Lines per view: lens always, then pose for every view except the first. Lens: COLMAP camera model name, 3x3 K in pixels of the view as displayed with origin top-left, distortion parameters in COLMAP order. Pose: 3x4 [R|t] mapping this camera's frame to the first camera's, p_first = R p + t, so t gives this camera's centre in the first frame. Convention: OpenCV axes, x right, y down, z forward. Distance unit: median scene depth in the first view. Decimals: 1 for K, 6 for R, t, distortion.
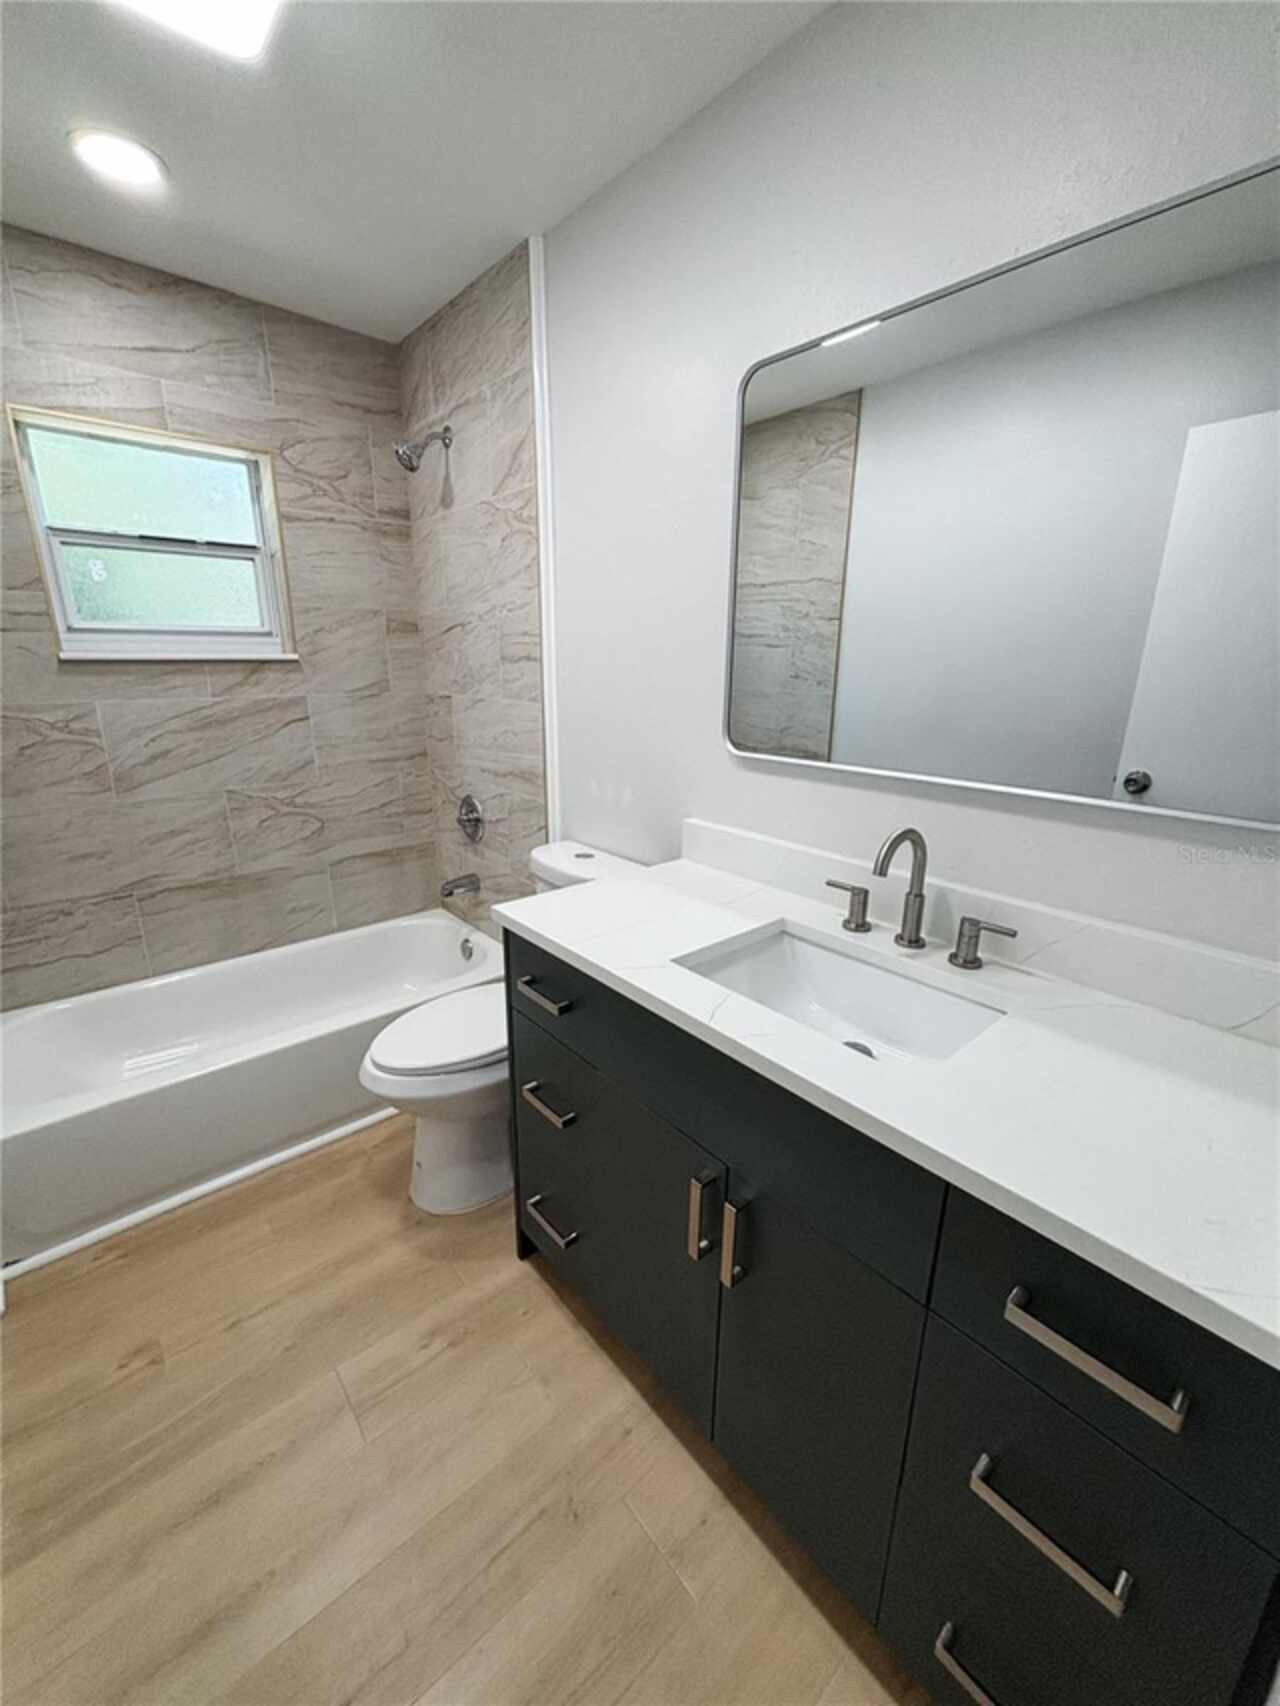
lens RADIAL K [[680.3, 0, 640.4], [0, 680.3, 856.9], [0, 0, 1]] dist [-0.022037, 0.007701]
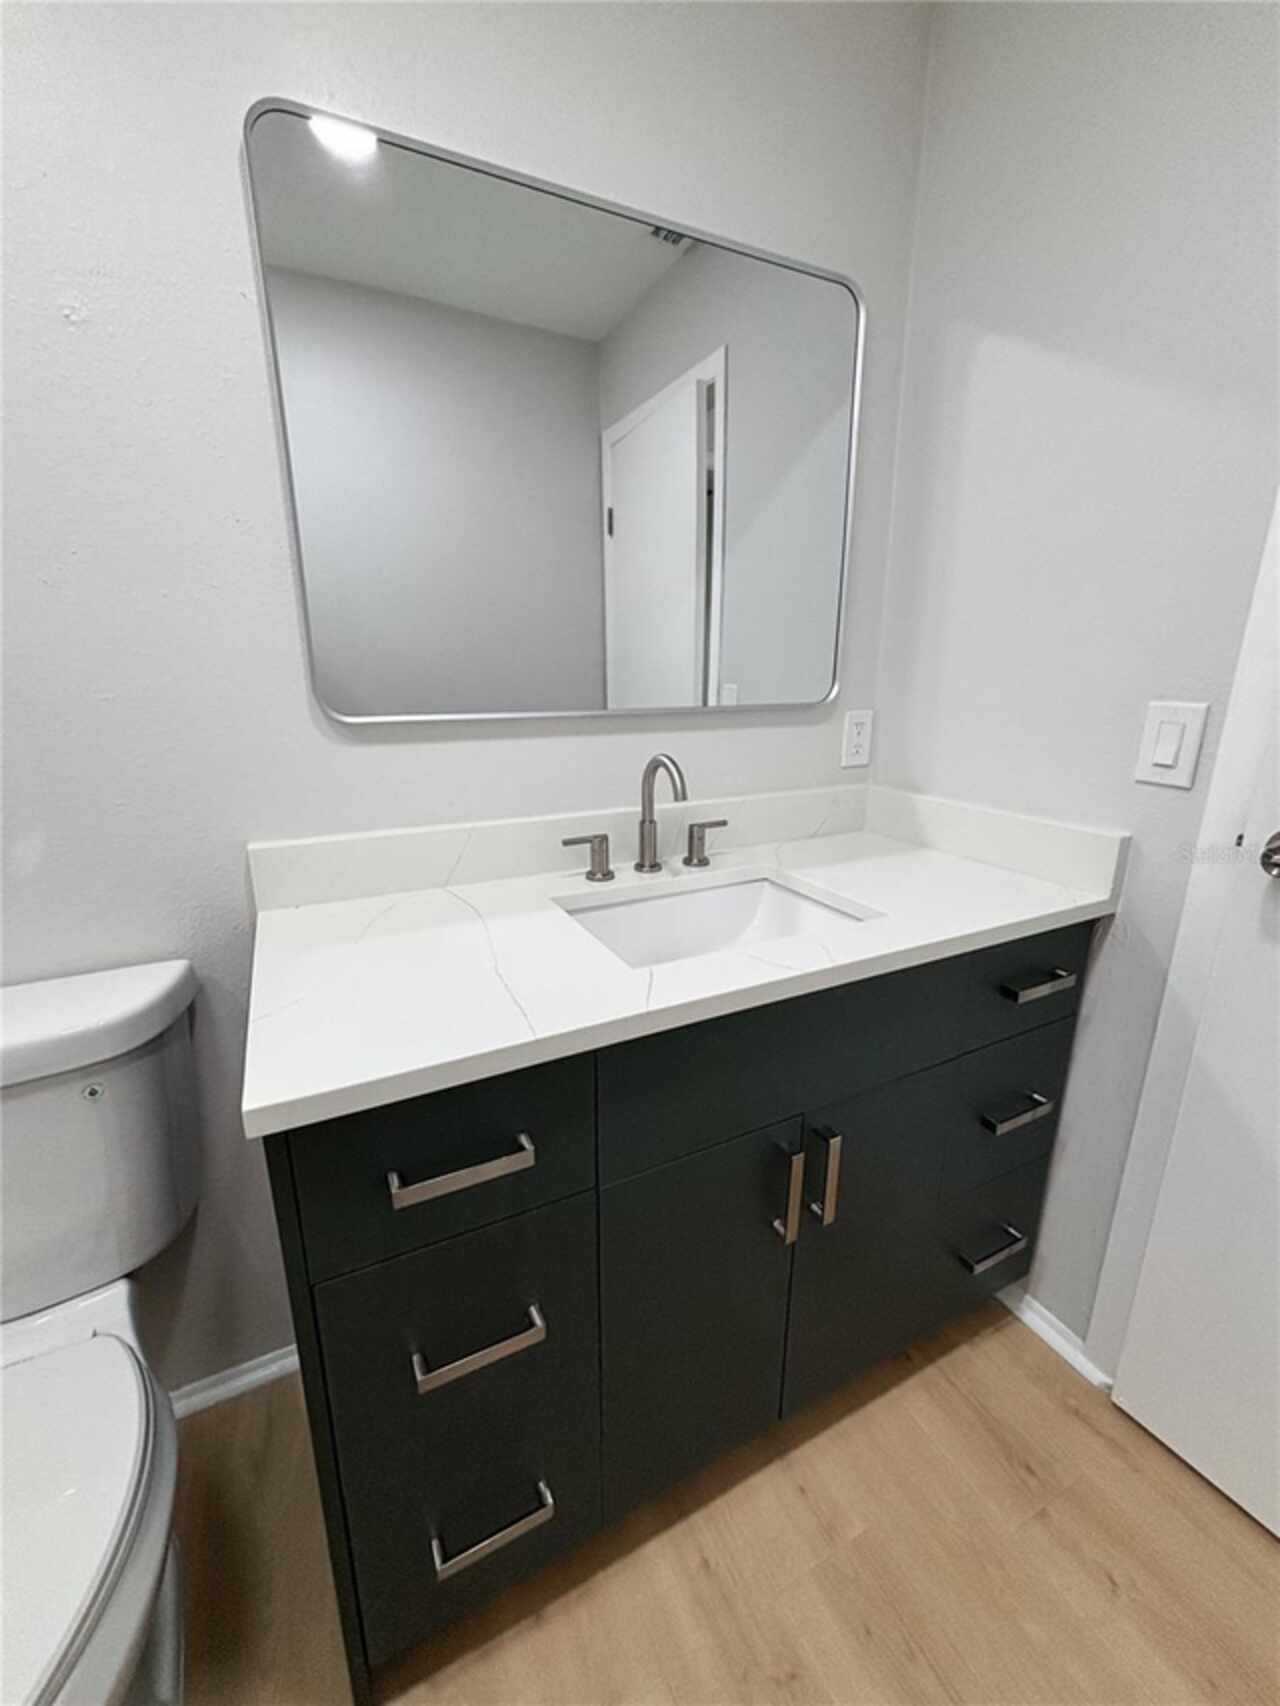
lens RADIAL K [[679.4, 0, 640.0], [0, 679.4, 853.0], [0, 0, 1]] dist [-0.019389, -0.000280]
pose [[0.237912, -0.259672, 0.935932, -0.348115], [0.274965, 0.942188, 0.191512, -0.060189], [-0.931554, 0.211785, 0.295558, 0.425633]]
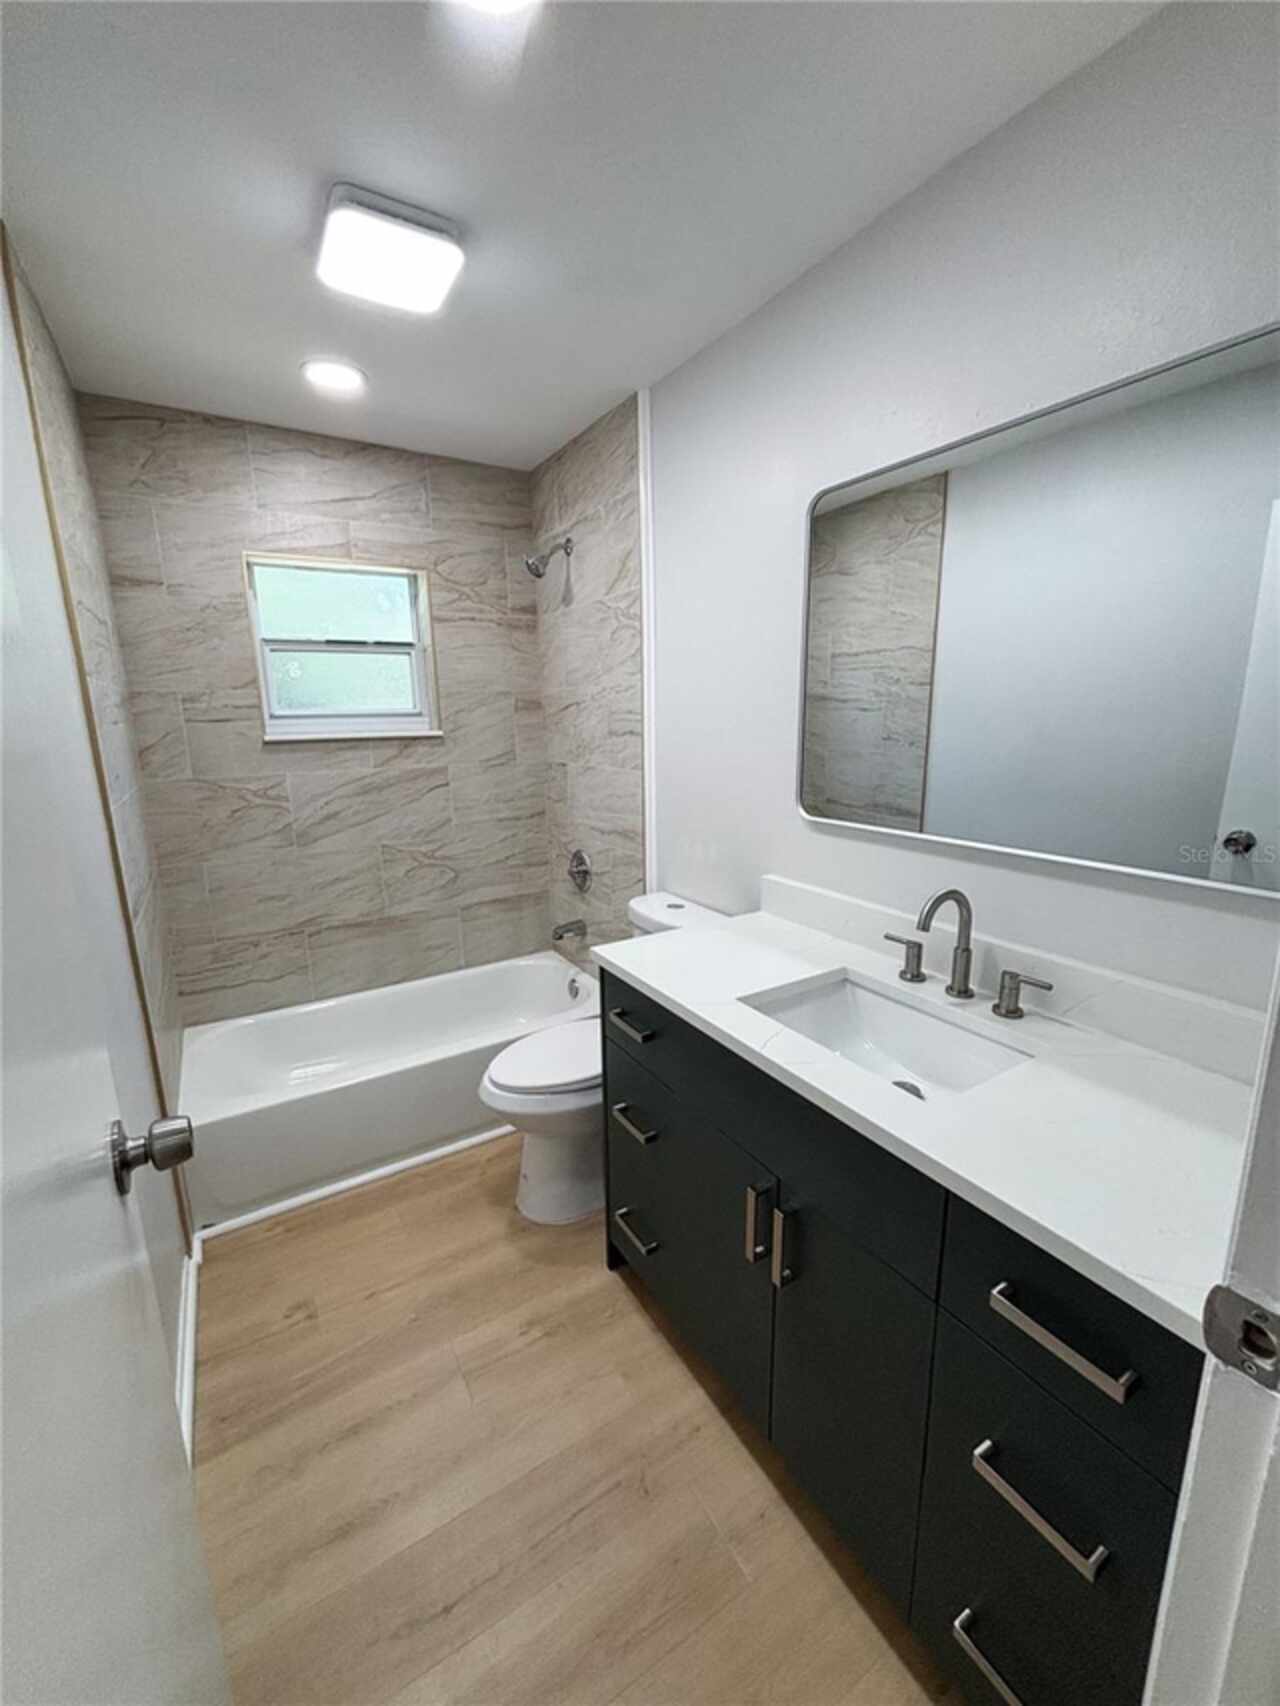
lens RADIAL K [[679.4, 0, 640.0], [0, 679.4, 853.0], [0, 0, 1]] dist [-0.019389, -0.000280]
pose [[0.986128, 0.007793, -0.165806, 0.040550], [-0.020597, 0.996922, -0.075645, -0.003745], [0.164706, 0.078011, 0.983253, -0.110574]]
